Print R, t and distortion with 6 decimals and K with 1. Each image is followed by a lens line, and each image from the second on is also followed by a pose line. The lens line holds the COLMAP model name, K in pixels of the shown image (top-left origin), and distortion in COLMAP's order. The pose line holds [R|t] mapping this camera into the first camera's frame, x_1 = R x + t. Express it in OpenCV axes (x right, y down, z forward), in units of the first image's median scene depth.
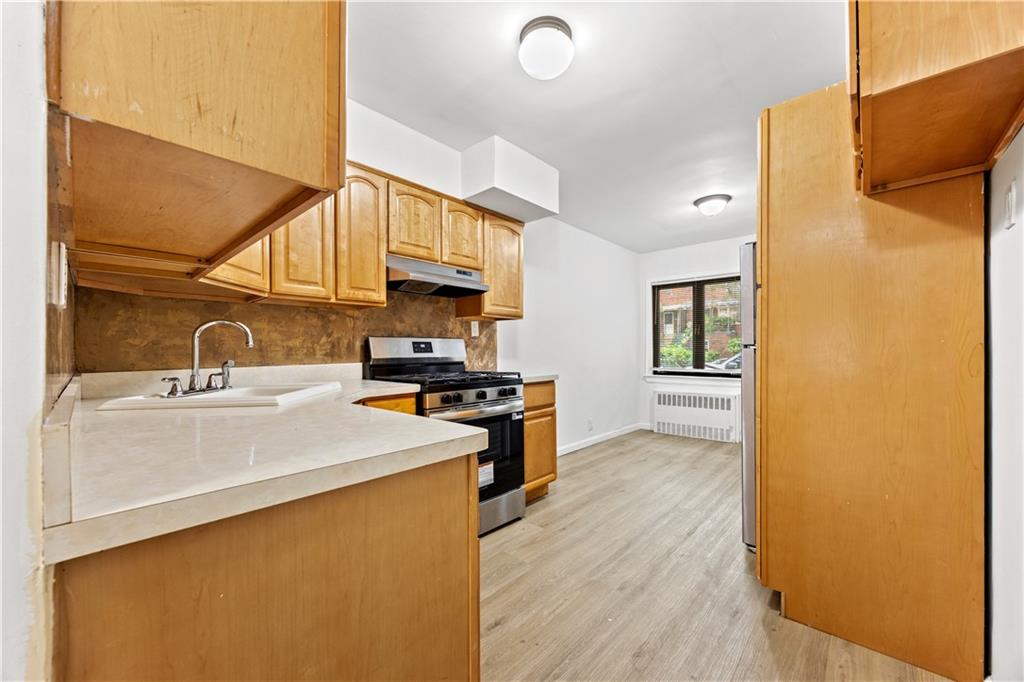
lens RADIAL K [[399.3, 0, 517.2], [0, 399.3, 352.2], [0, 0, 1]] dist [-0.001185, -0.000163]
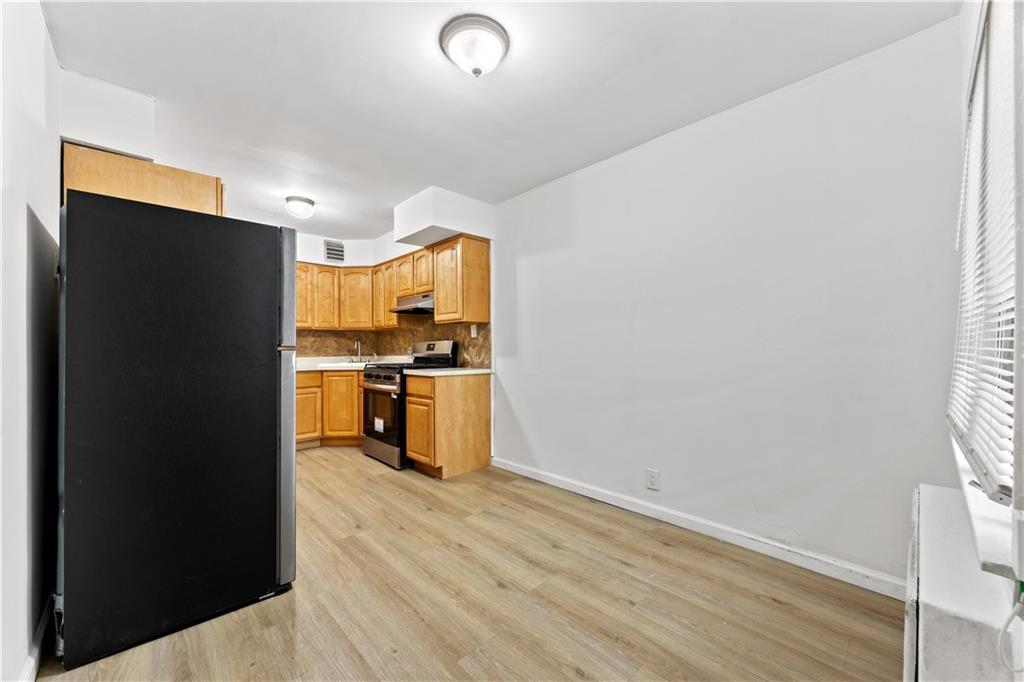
lens RADIAL K [[399.3, 0, 513.5], [0, 399.3, 347.4], [0, 0, 1]] dist [-0.001185, -0.000163]
pose [[-0.093351, -0.001088, -0.995633, 1.089117], [0.000936, 0.999999, -0.001180, -0.007568], [0.995633, -0.001042, -0.093350, 1.228639]]
